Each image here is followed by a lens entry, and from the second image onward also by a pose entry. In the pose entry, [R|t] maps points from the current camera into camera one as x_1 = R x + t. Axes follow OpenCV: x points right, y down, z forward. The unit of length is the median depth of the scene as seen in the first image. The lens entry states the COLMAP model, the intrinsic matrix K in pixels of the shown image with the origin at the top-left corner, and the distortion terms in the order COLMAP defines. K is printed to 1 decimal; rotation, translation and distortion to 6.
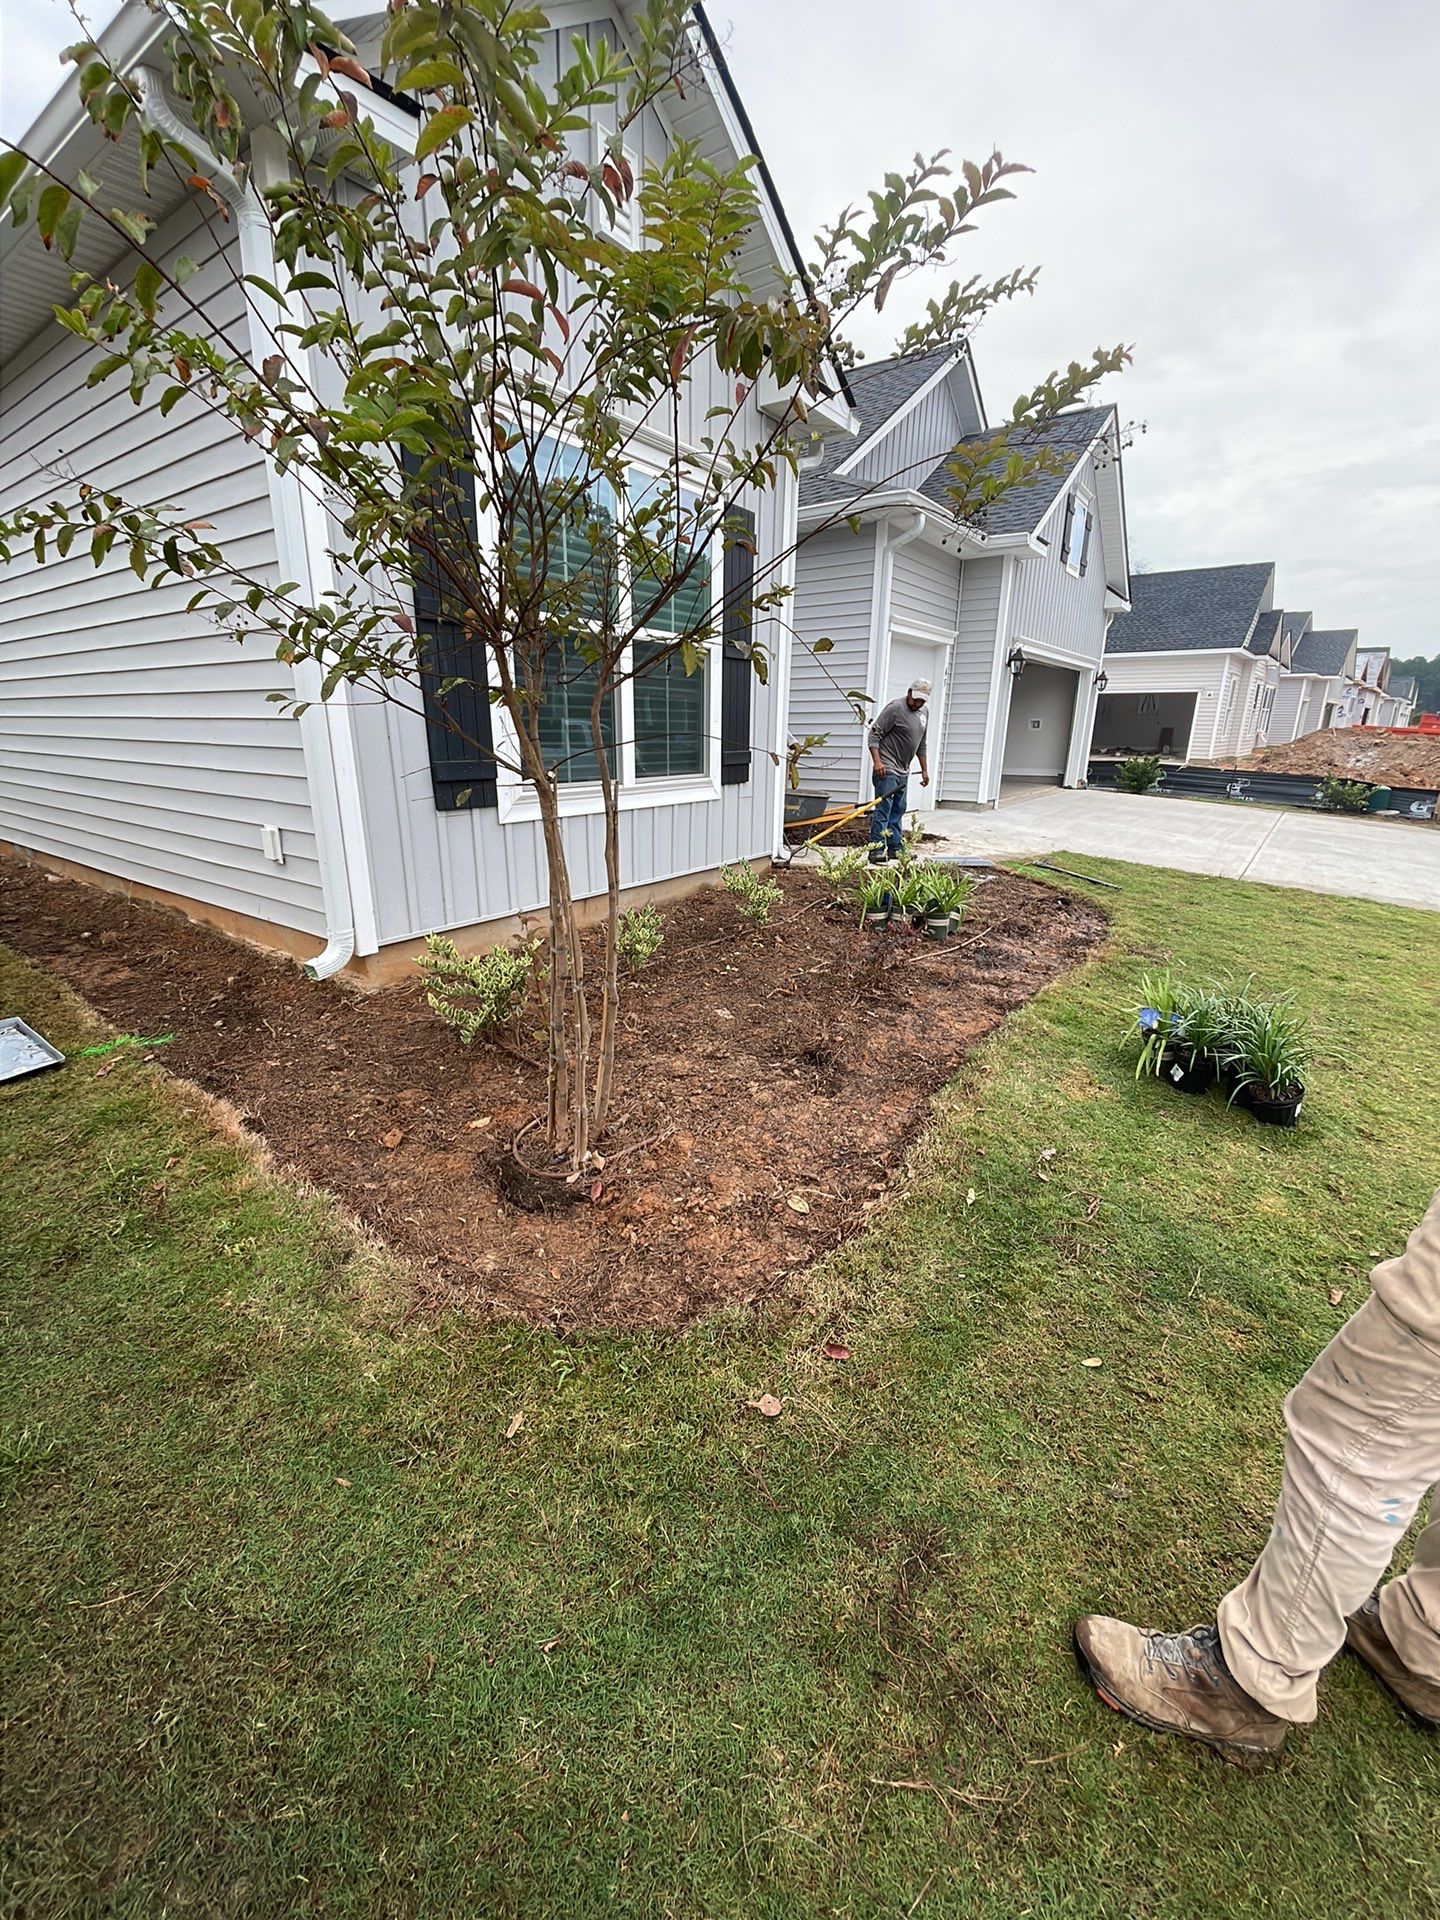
lens RADIAL K [[785.0, 0, 724.4], [0, 785.0, 967.1], [0, 0, 1]] dist [0.008153, -0.000364]
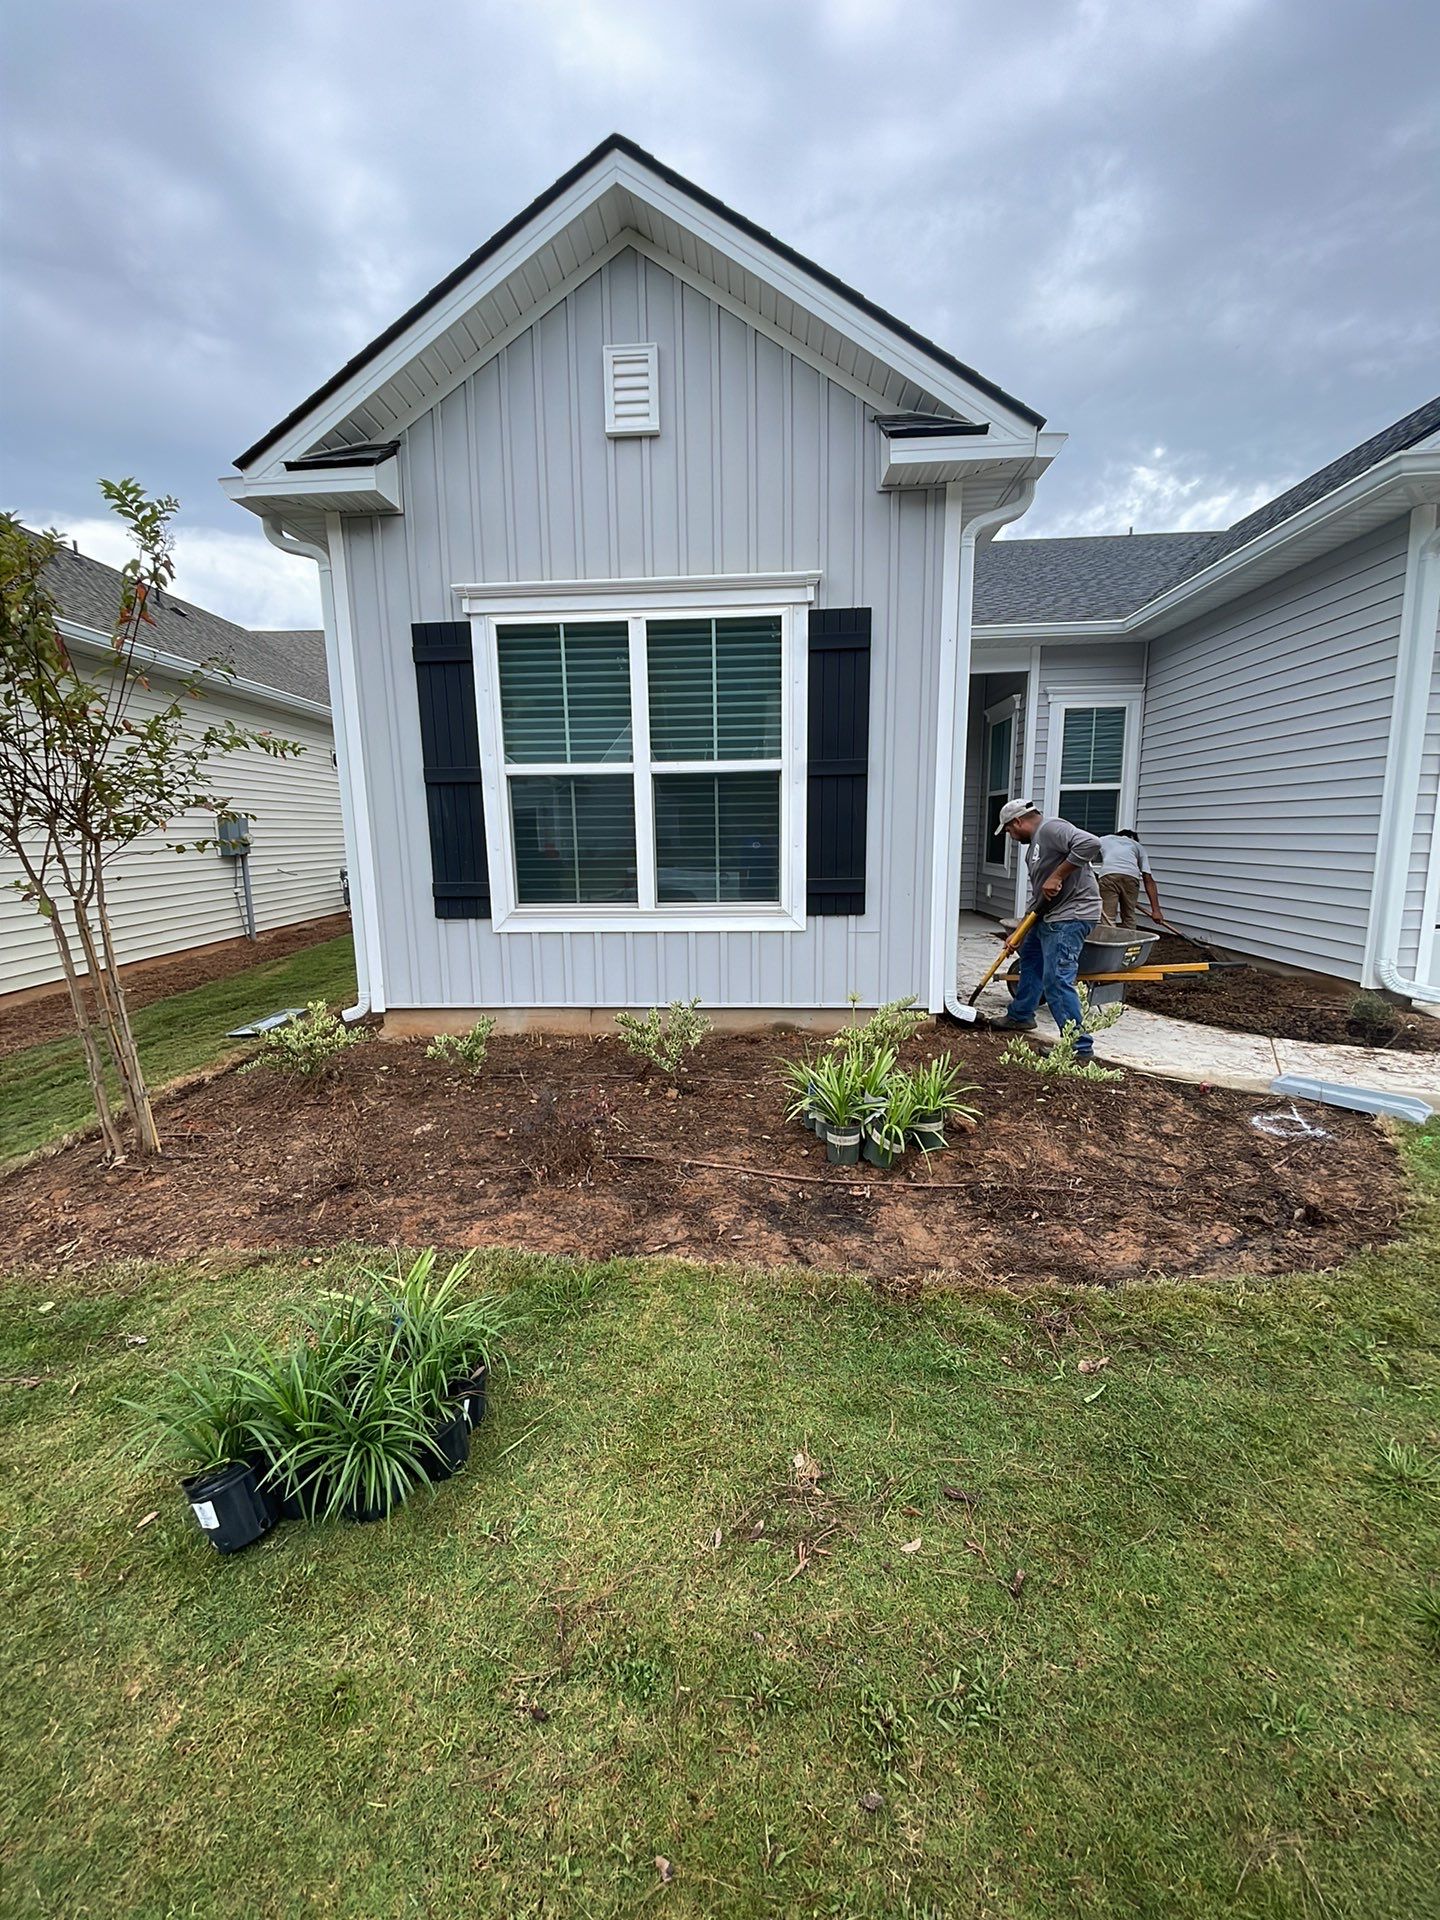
lens RADIAL K [[785.0, 0, 703.6], [0, 785.0, 965.6], [0, 0, 1]] dist [0.008153, -0.000364]
pose [[0.528512, 0.135716, -0.838007, 0.927899], [-0.232467, 0.972543, 0.010892, -0.222475], [0.816476, 0.189053, 0.545550, 0.609485]]
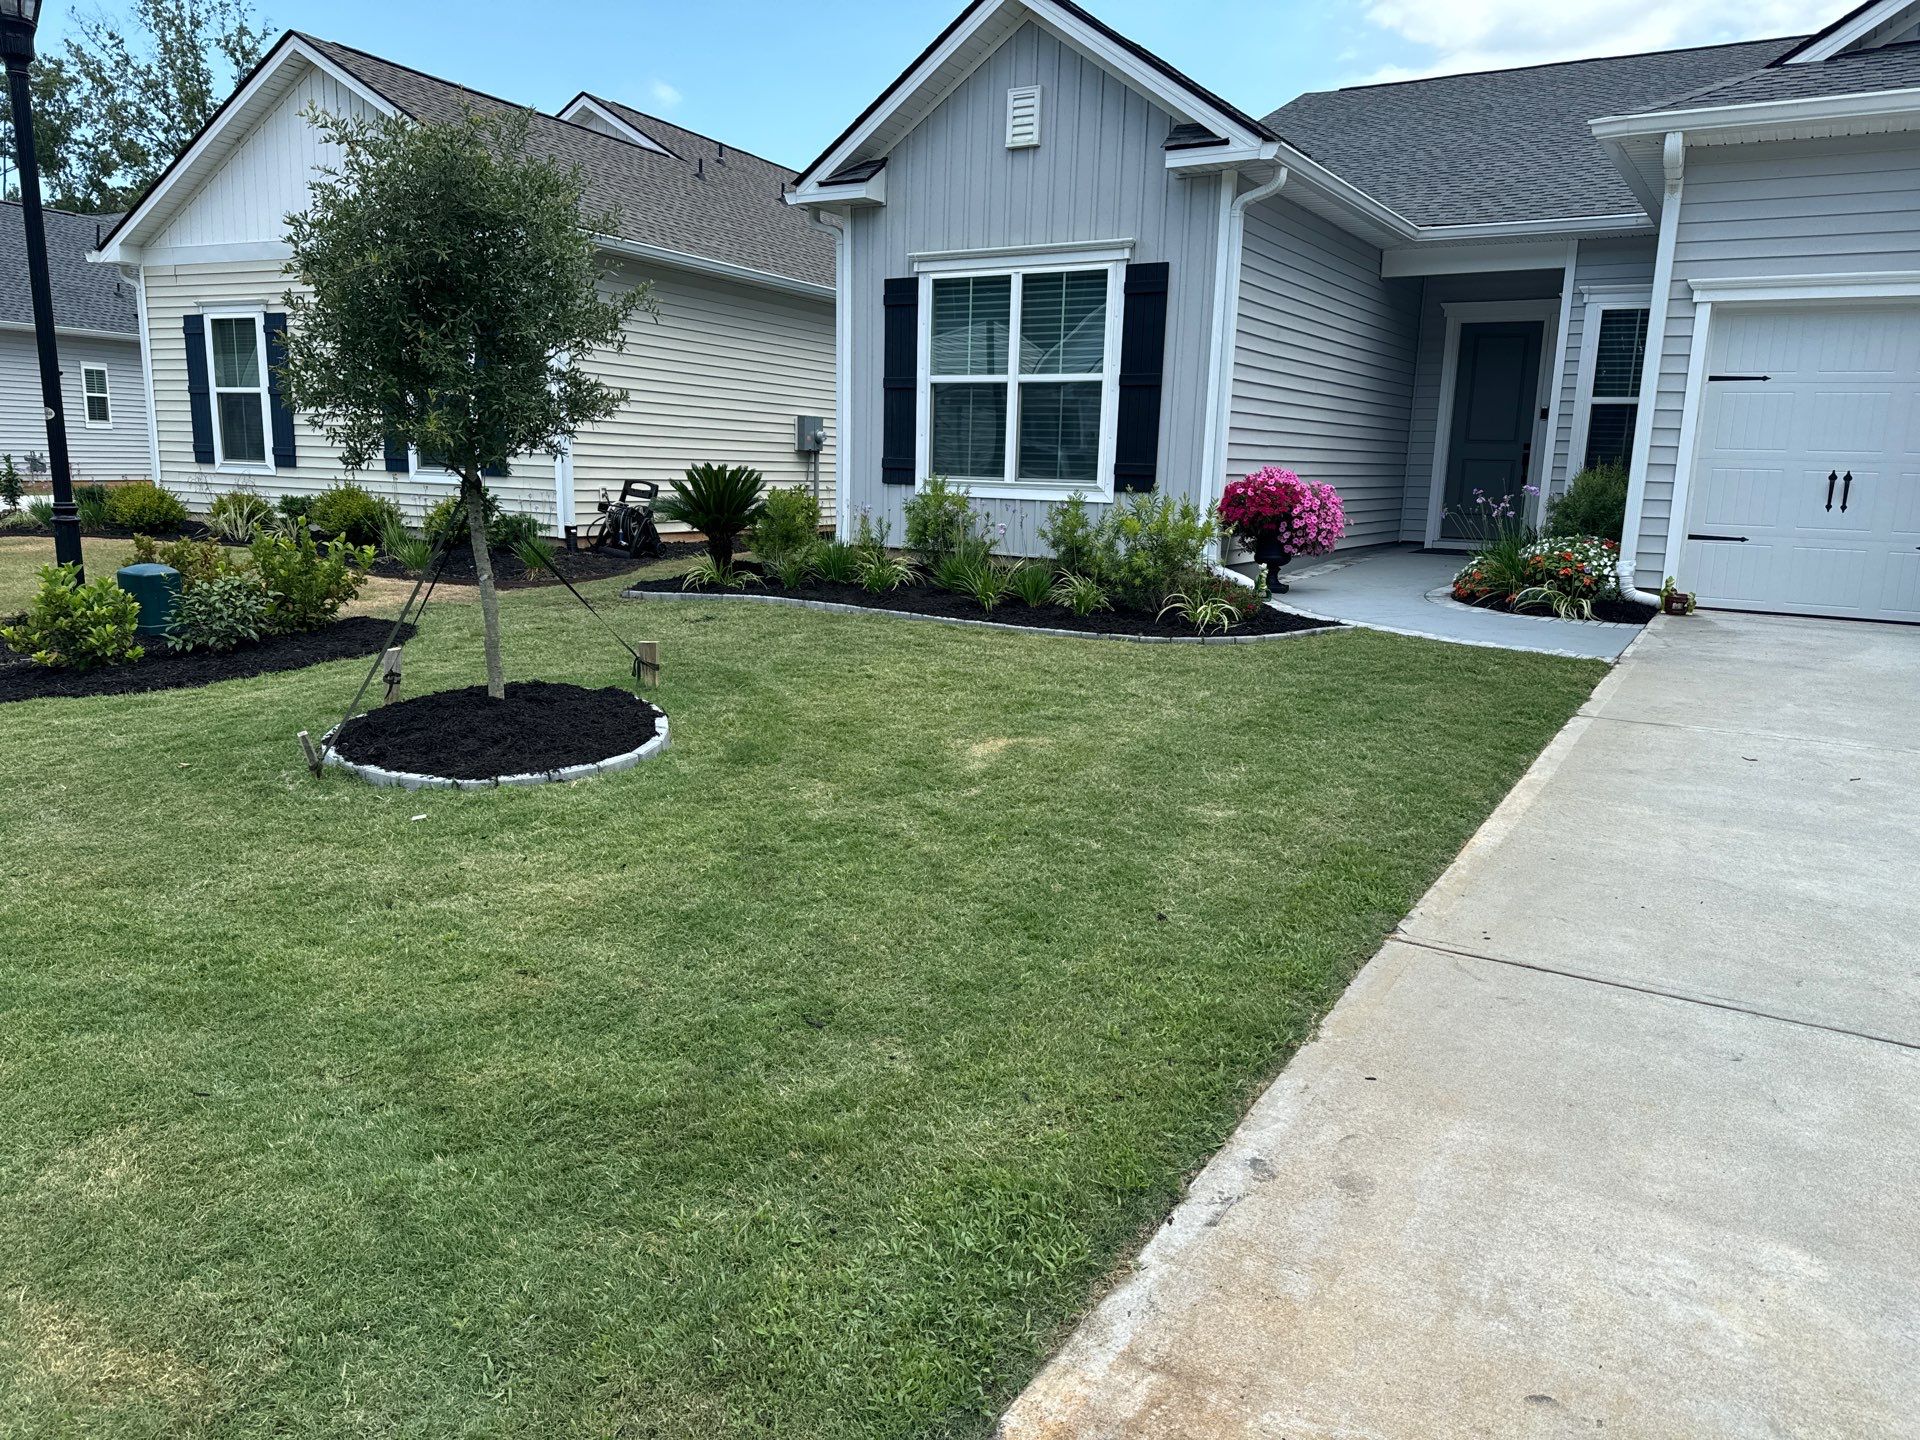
lens RADIAL K [[1373.6, 0, 961.0], [0, 1373.6, 719.1], [0, 0, 1]] dist [0.038964, -0.054620]
pose [[0.065548, 0.181788, -0.981151, 2.774905], [-0.315466, 0.936609, 0.152460, -0.214433], [0.946670, 0.299526, 0.118740, 0.885515]]
